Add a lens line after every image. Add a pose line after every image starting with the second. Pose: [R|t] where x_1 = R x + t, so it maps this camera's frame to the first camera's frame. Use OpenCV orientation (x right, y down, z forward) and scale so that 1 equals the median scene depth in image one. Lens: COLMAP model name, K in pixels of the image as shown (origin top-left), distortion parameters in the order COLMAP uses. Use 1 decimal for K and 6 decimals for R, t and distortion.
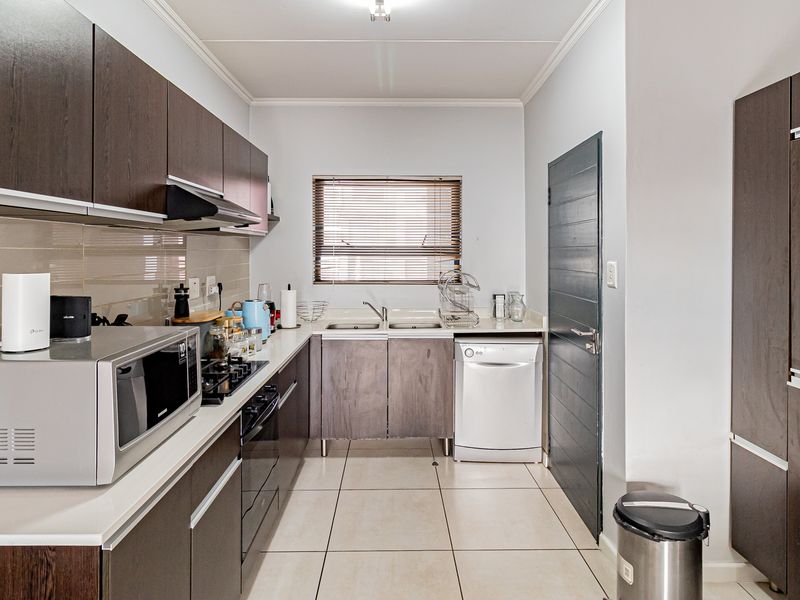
lens RADIAL K [[488.8, 0, 400.3], [0, 488.8, 250.5], [0, 0, 1]] dist [0.002401, 0.000157]
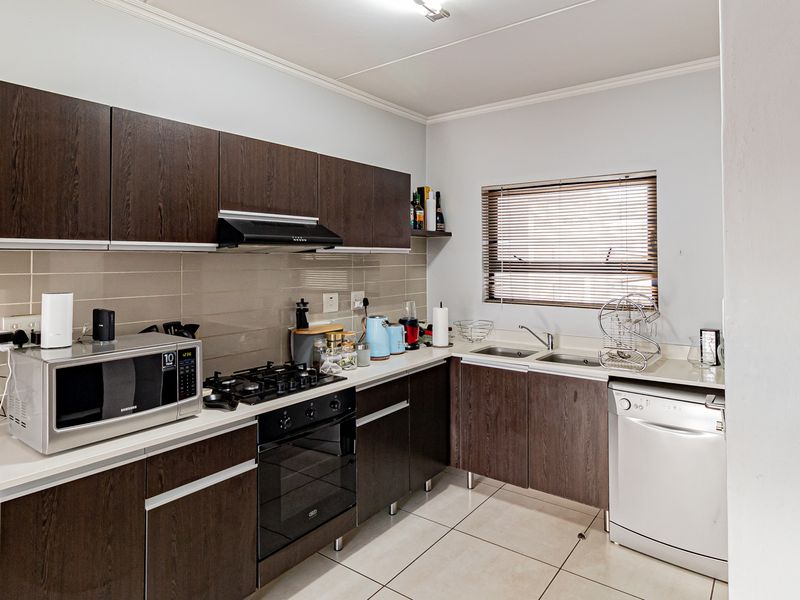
lens RADIAL K [[499.1, 0, 402.6], [0, 499.1, 250.6], [0, 0, 1]] dist [0.002355, 0.000357]
pose [[0.791344, -0.012101, -0.611251, 0.333372], [0.003371, 0.999875, -0.015431, -0.018686], [0.611361, 0.010151, 0.791286, 0.164459]]
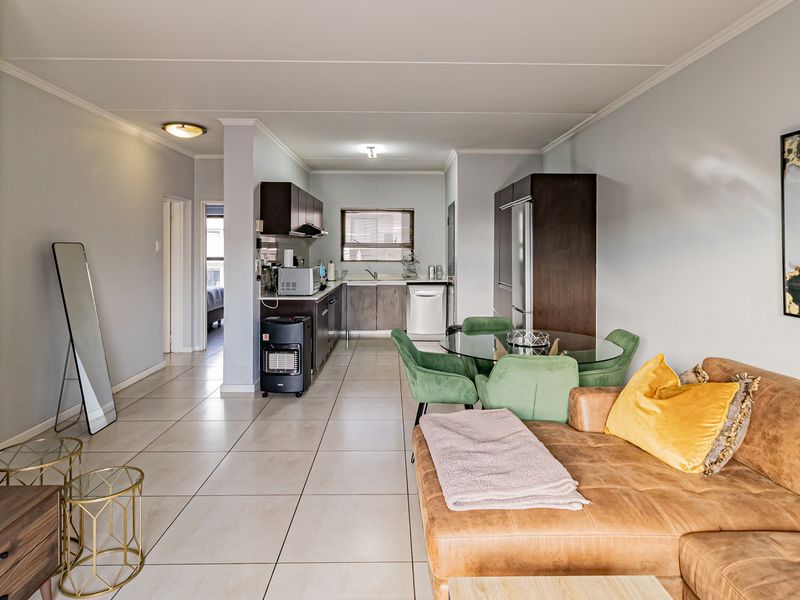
lens RADIAL K [[488.8, 0, 400.3], [0, 488.8, 250.5], [0, 0, 1]] dist [0.002401, 0.000157]
pose [[0.999989, 0.002136, 0.004175, 0.069925], [-0.002167, 0.999969, 0.007507, 0.007752], [-0.004158, -0.007516, 0.999963, -1.180321]]
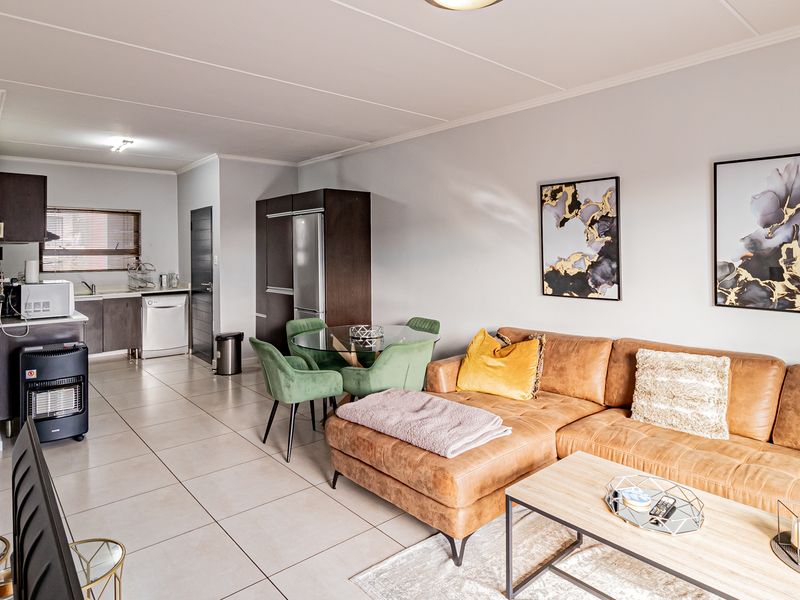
lens RADIAL K [[488.8, 0, 400.3], [0, 488.8, 250.5], [0, 0, 1]] dist [0.002401, 0.000157]
pose [[0.767399, -0.006726, 0.641135, -0.341981], [0.005823, 0.999977, 0.003521, -0.005879], [-0.641143, 0.001032, 0.767420, -1.146490]]
